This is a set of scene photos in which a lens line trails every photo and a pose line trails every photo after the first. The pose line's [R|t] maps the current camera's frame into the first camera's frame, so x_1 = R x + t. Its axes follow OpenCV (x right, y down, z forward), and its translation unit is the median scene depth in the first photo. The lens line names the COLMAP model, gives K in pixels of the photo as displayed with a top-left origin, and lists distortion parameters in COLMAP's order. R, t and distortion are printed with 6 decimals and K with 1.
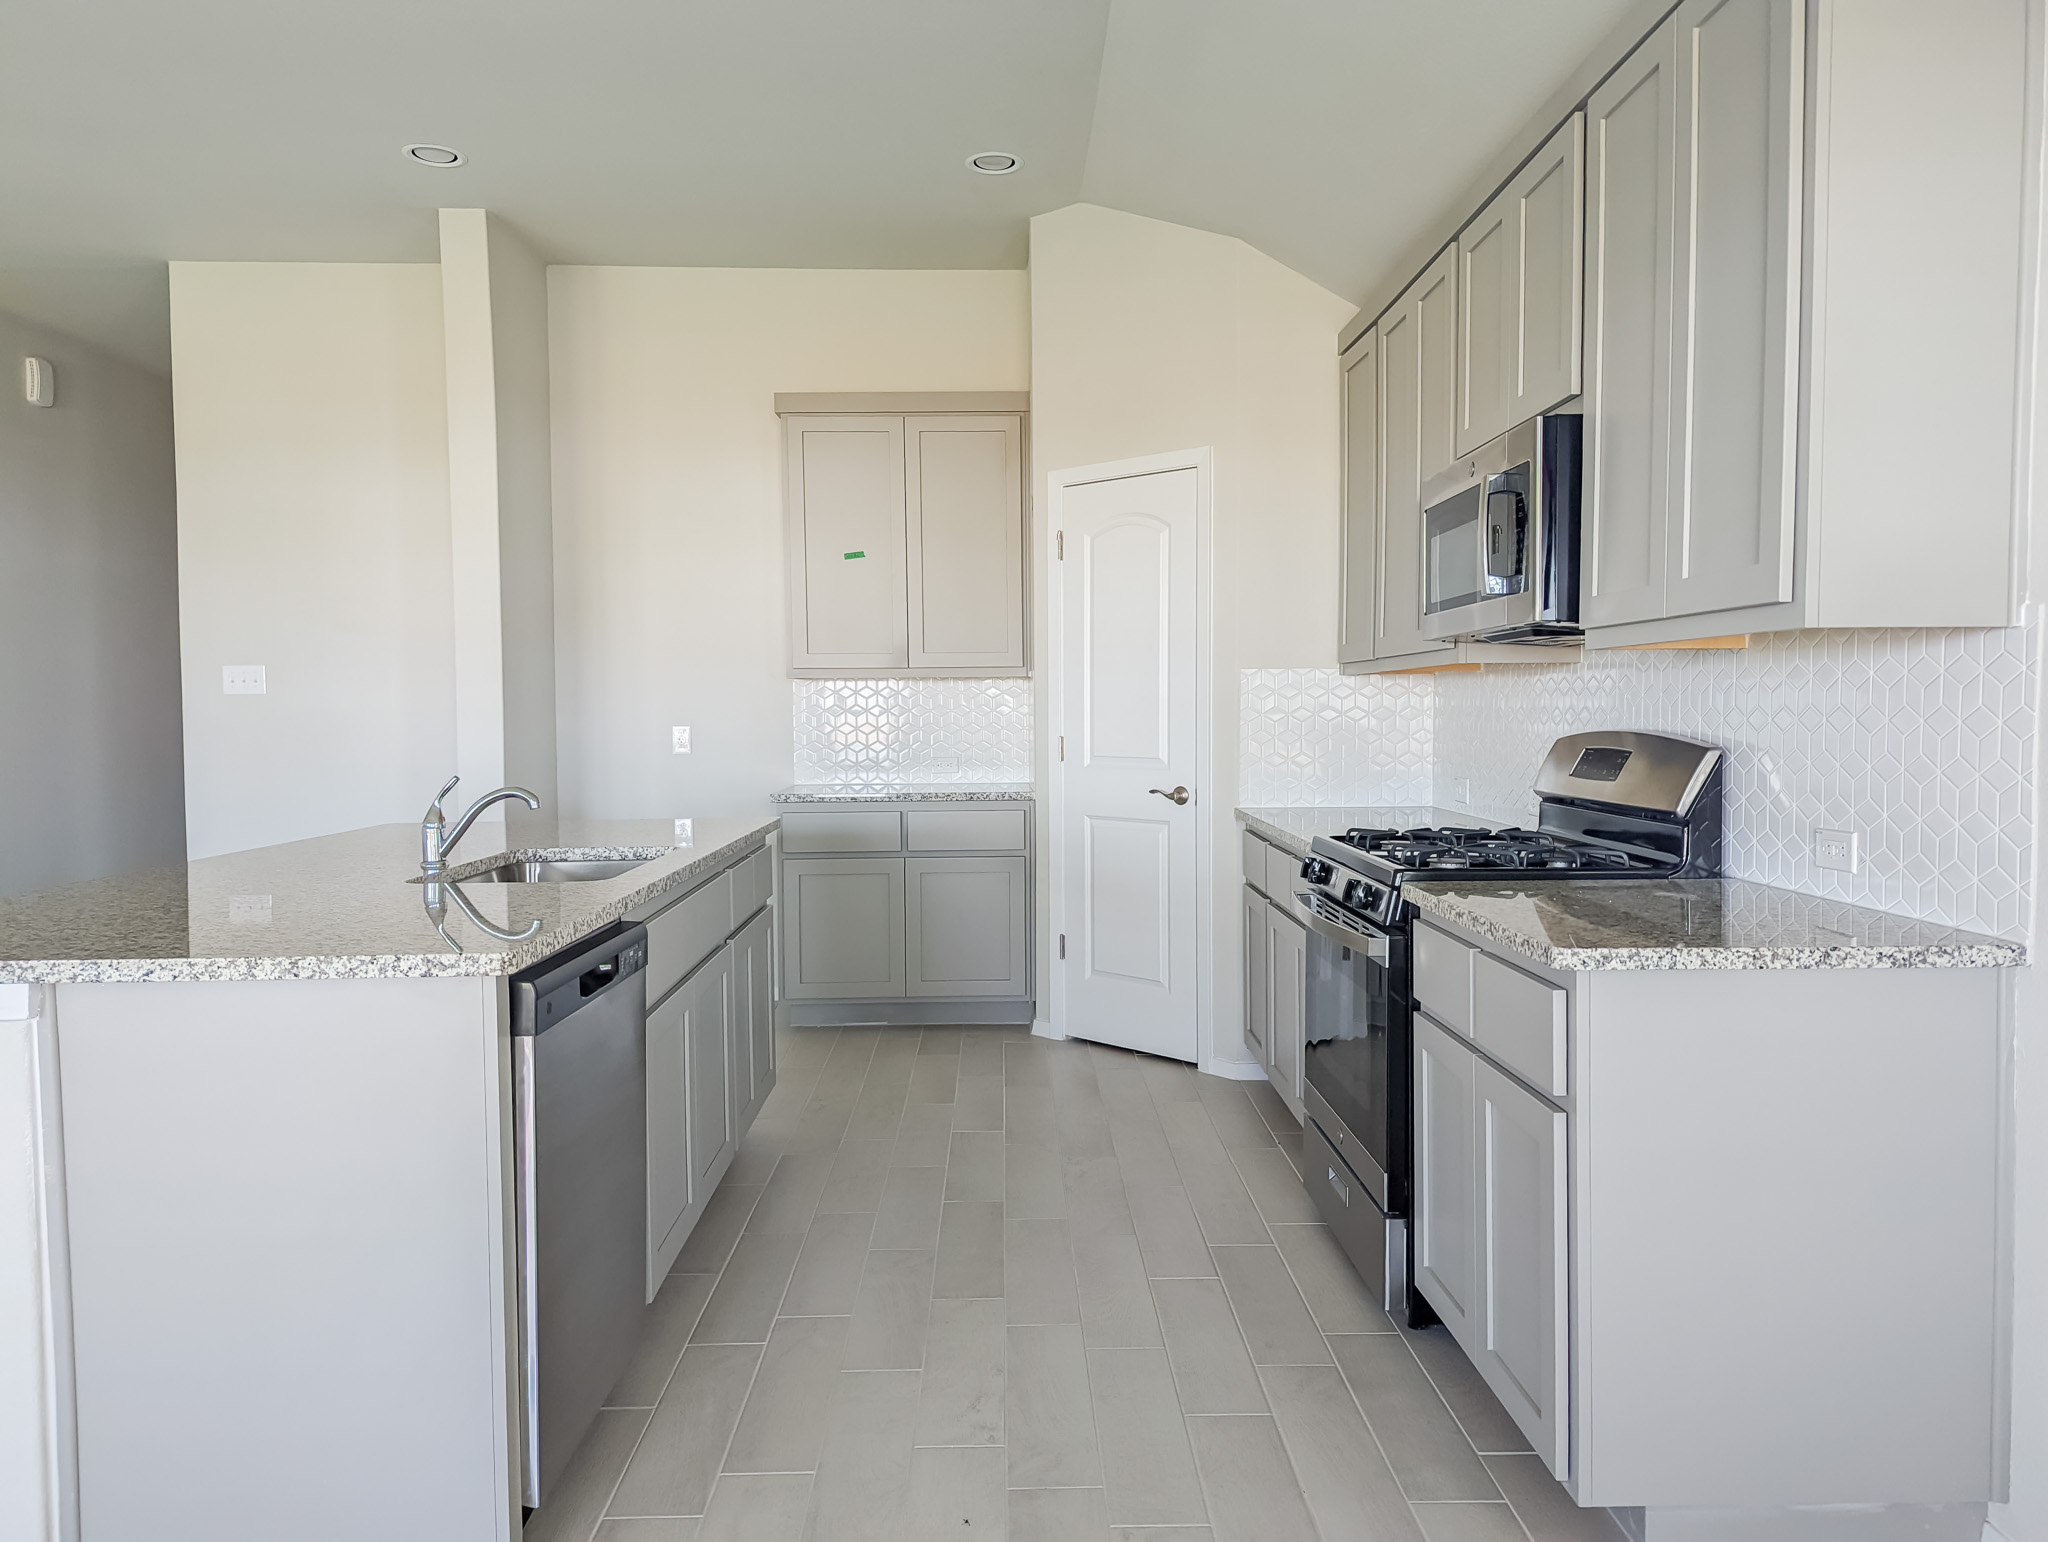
lens RADIAL K [[1400.1, 0, 1023.1], [0, 1400.1, 811.6], [0, 0, 1]] dist [-0.002134, -0.000957]
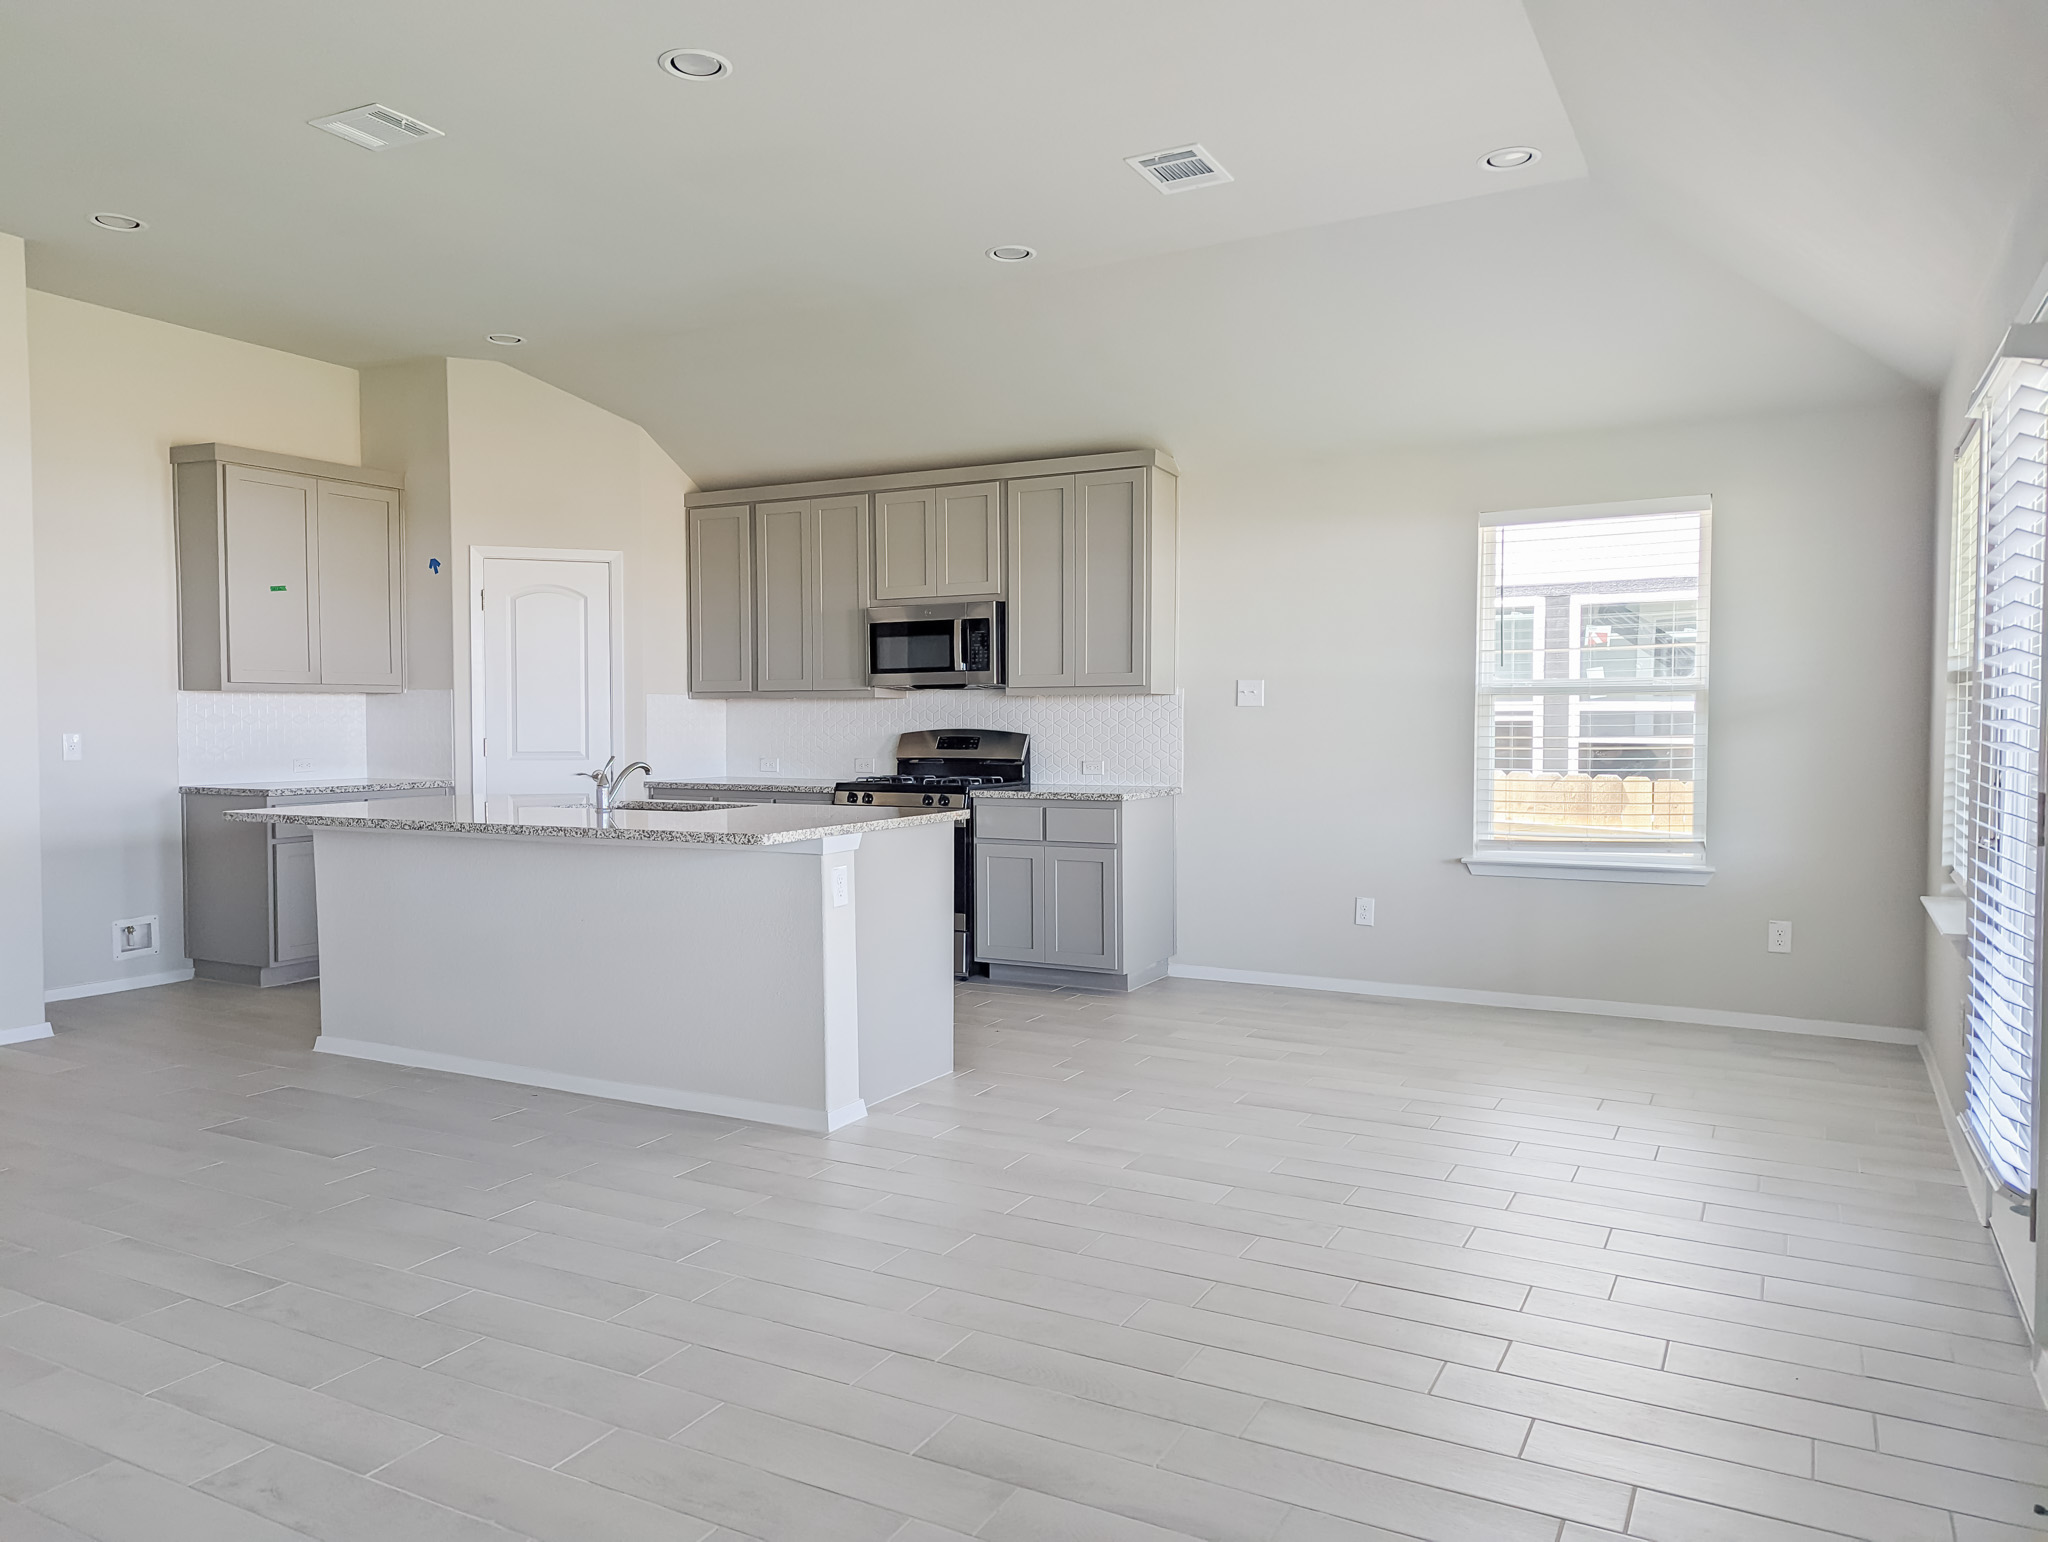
lens RADIAL K [[1452.8, 0, 977.0], [0, 1452.8, 781.6], [0, 0, 1]] dist [0.059653, -0.086807]
pose [[0.499435, -0.031343, 0.865784, -0.999388], [0.062655, 0.998035, -0.000012, 0.019771], [-0.864083, 0.054252, 0.500417, -0.139932]]
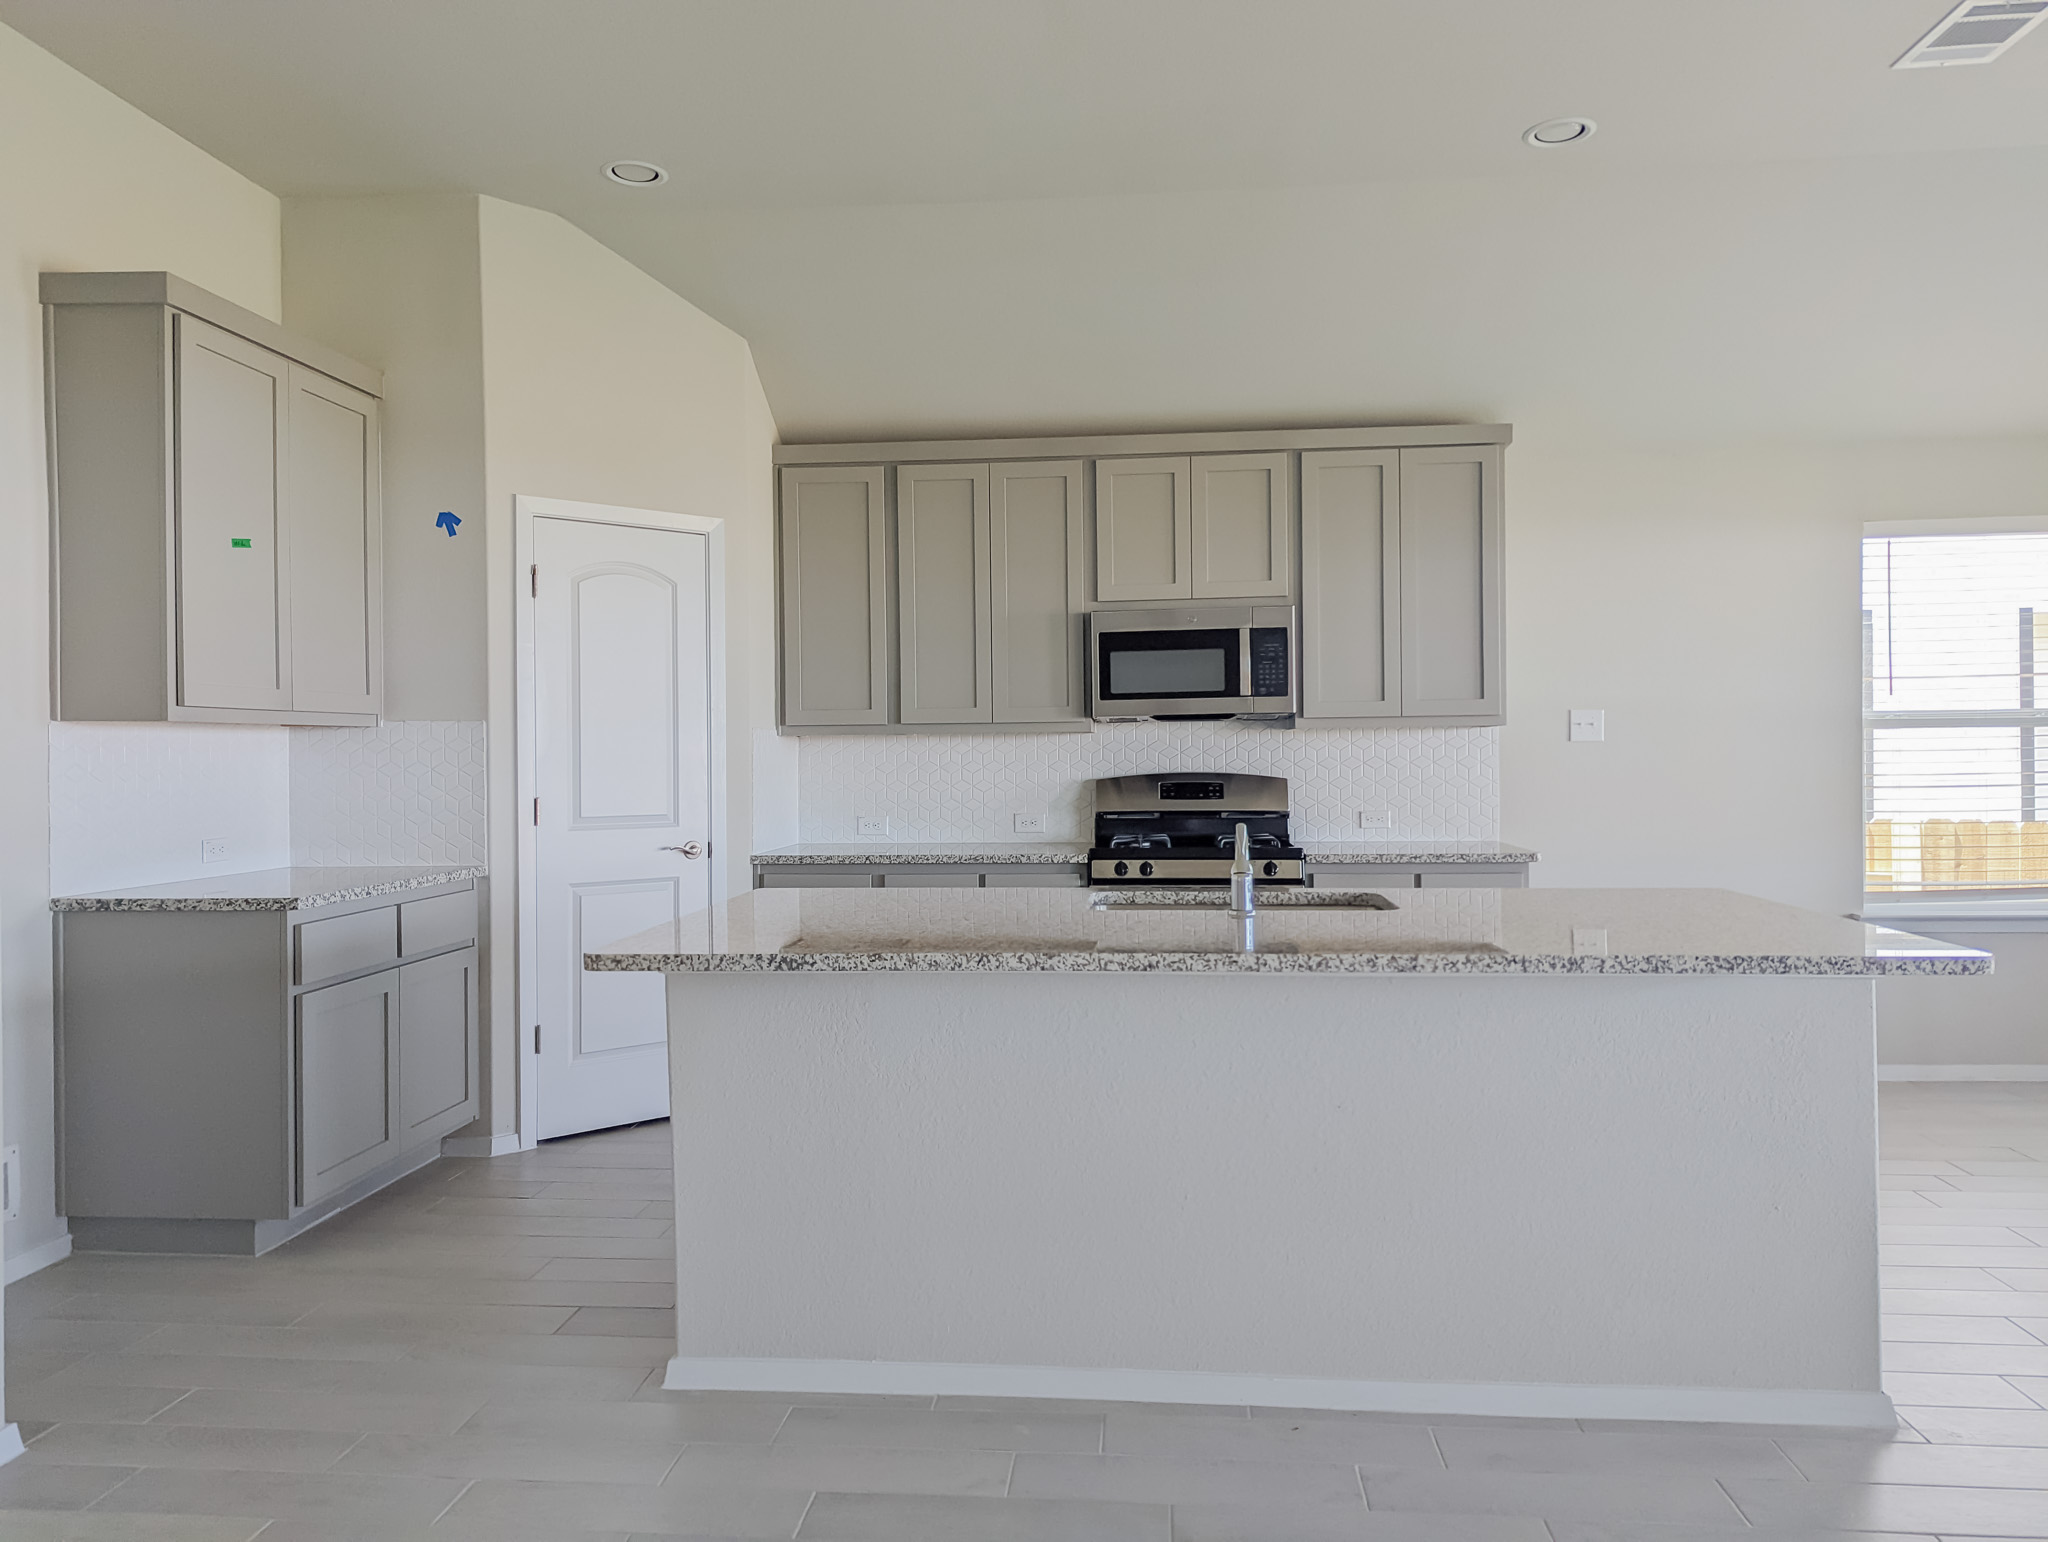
lens RADIAL K [[1463.1, 0, 1024.0], [0, 1463.1, 771.0], [0, 0, 1]] dist [0.052406, -0.051062]
pose [[0.101617, -0.004869, 0.994812, -0.877736], [0.083809, 0.996475, -0.003684, -0.042248], [-0.991287, 0.083749, 0.101667, 0.616354]]
